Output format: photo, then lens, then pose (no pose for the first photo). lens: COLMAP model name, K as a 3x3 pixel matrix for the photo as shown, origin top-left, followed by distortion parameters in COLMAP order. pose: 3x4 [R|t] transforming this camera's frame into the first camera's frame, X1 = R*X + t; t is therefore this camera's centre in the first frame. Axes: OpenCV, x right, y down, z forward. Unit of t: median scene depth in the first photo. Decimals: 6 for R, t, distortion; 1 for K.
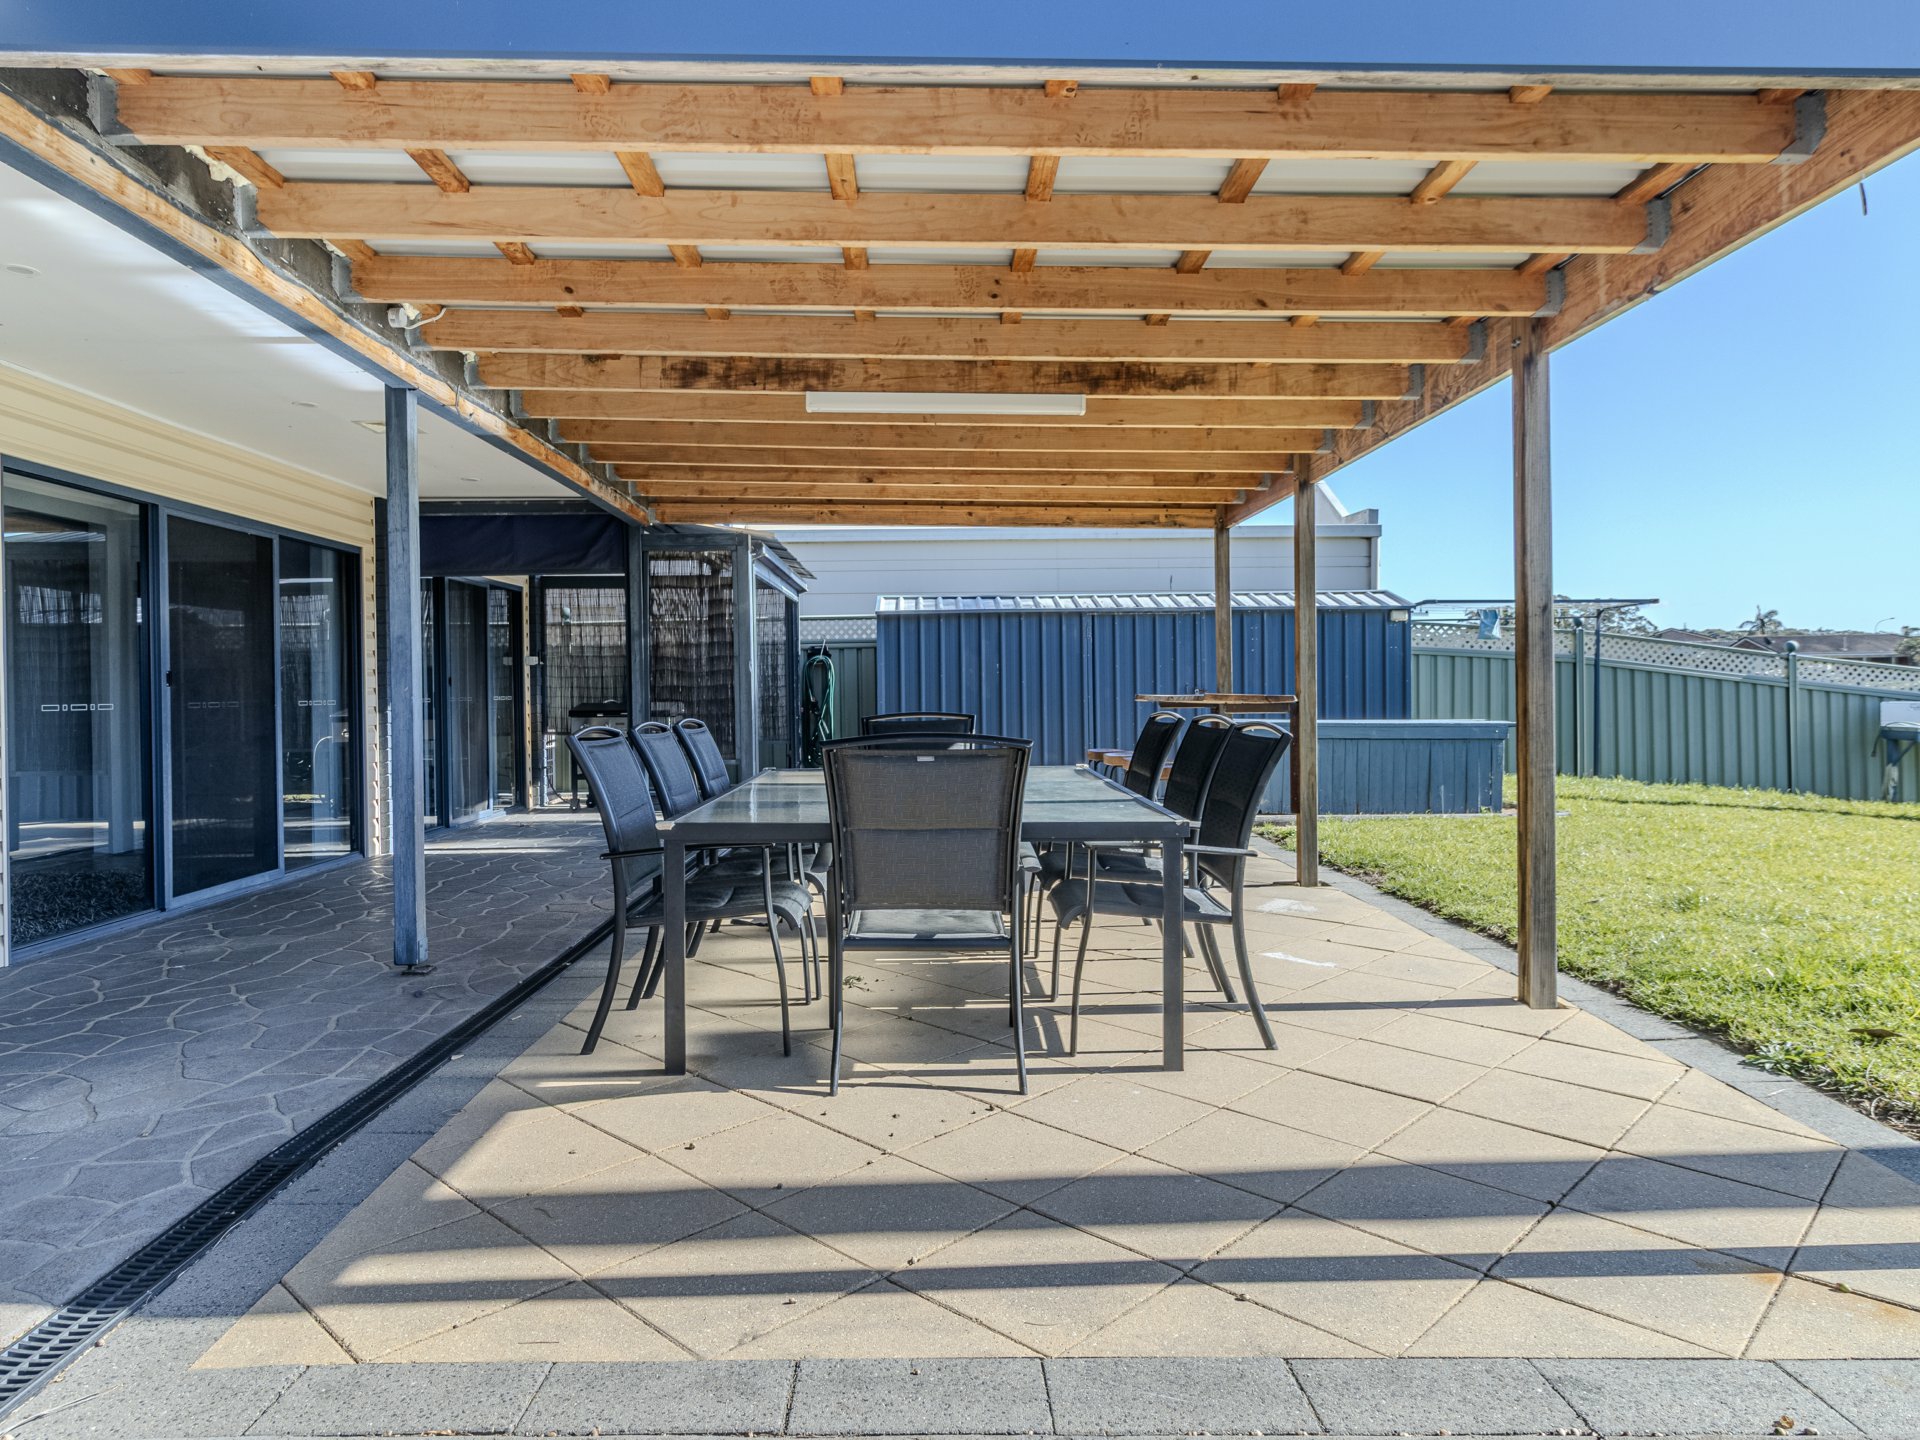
lens RADIAL K [[1210.7, 0, 963.9], [0, 1210.7, 712.8], [0, 0, 1]] dist [-0.004781, -0.000106]
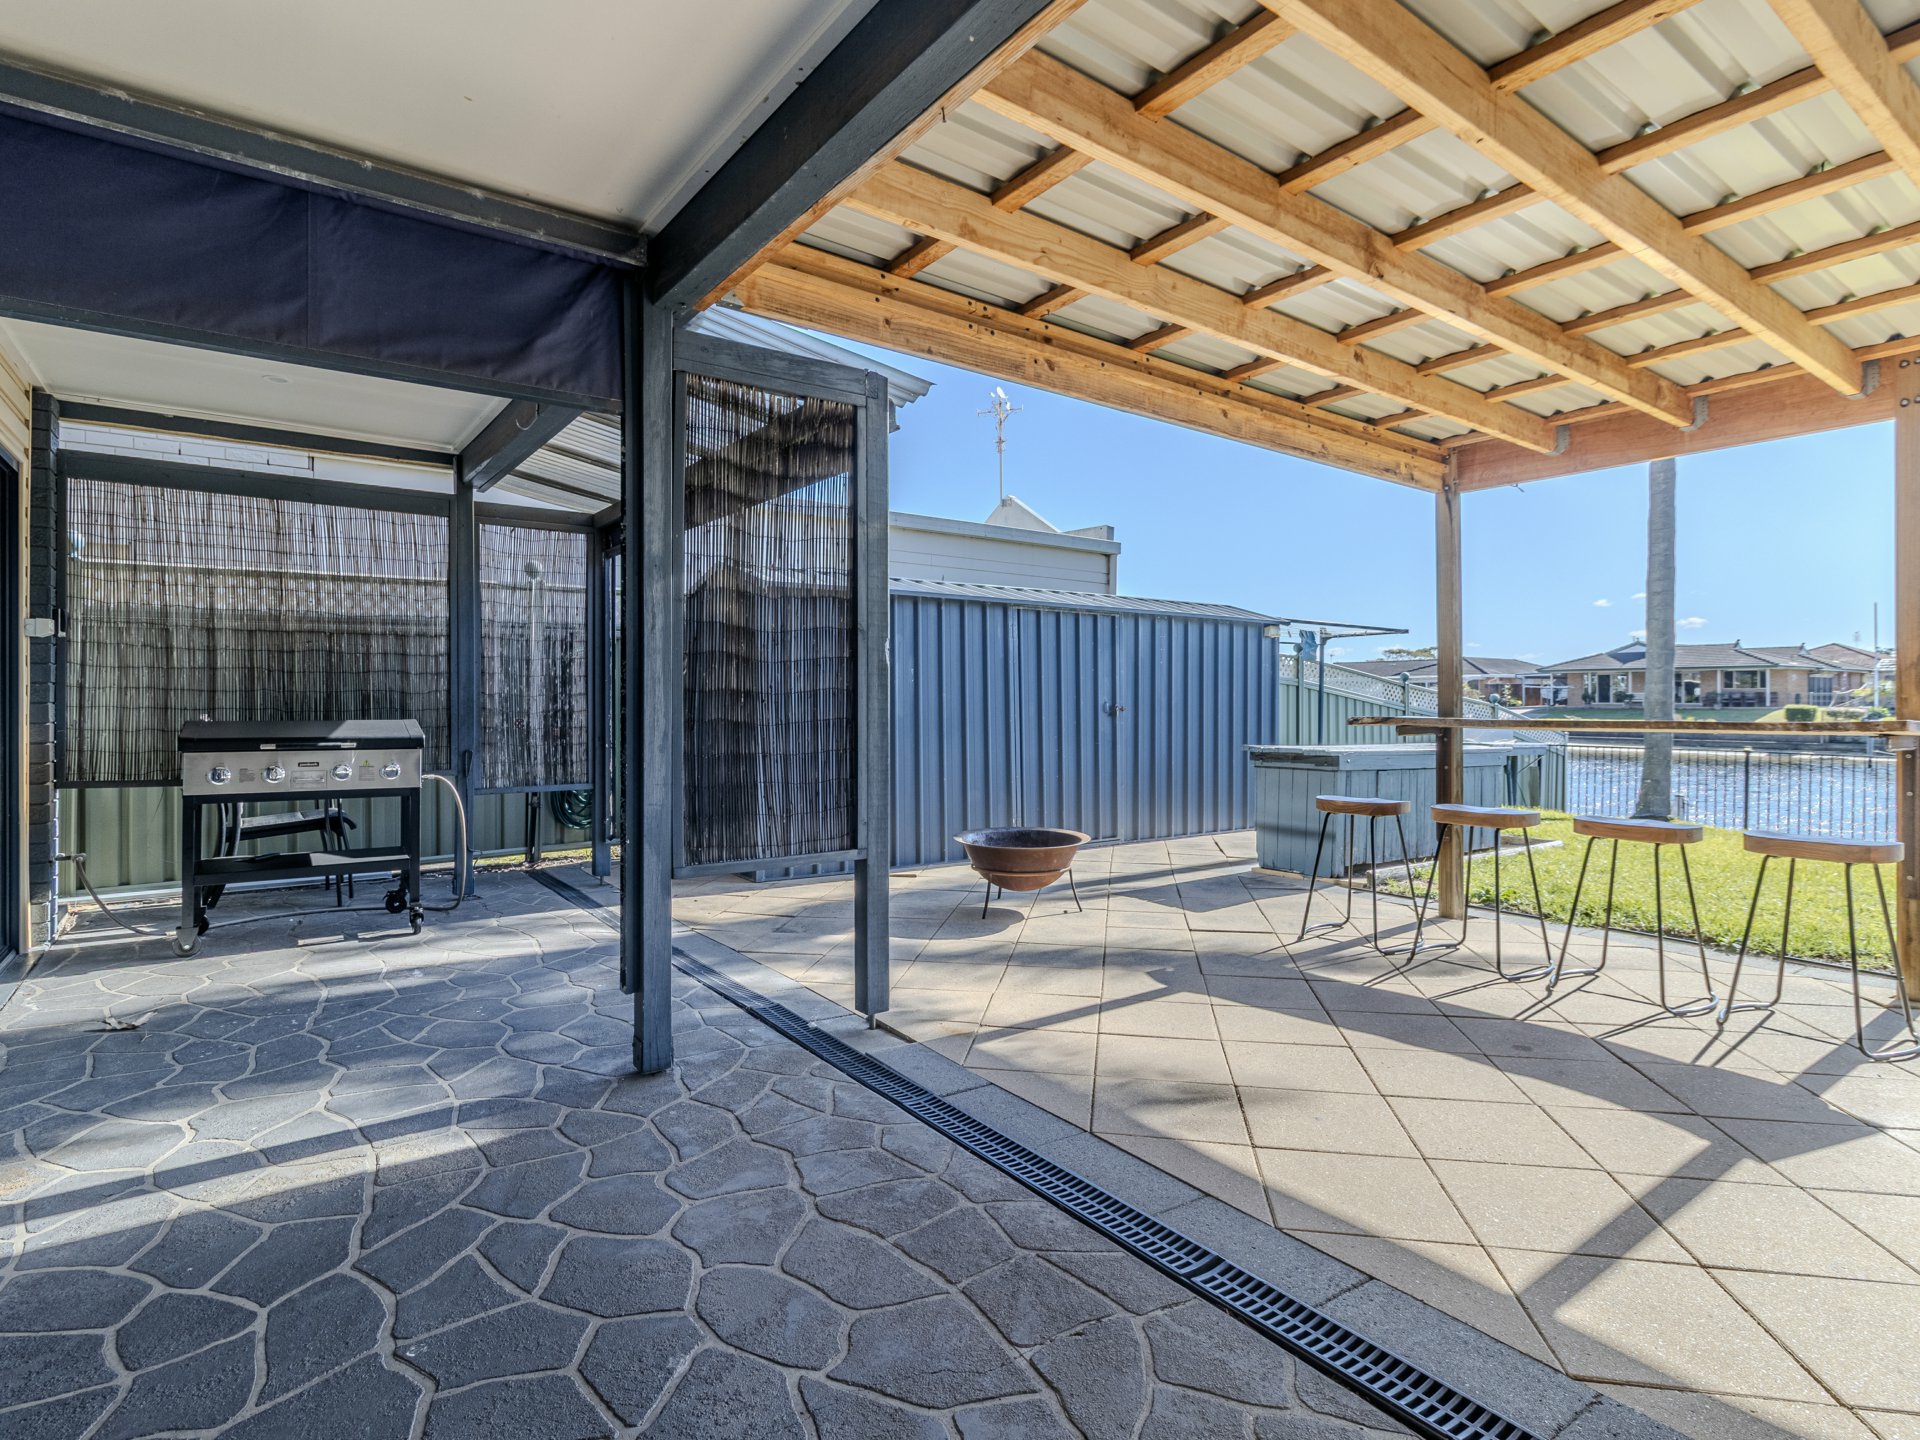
lens RADIAL K [[1007.8, 0, 959.3], [0, 1007.8, 711.9], [0, 0, 1]] dist [0.001534, 0.000344]
pose [[0.827559, 0.008854, 0.561308, -0.277362], [-0.001653, 0.999910, -0.013336, -0.006782], [-0.561376, 0.010108, 0.827499, 0.479358]]
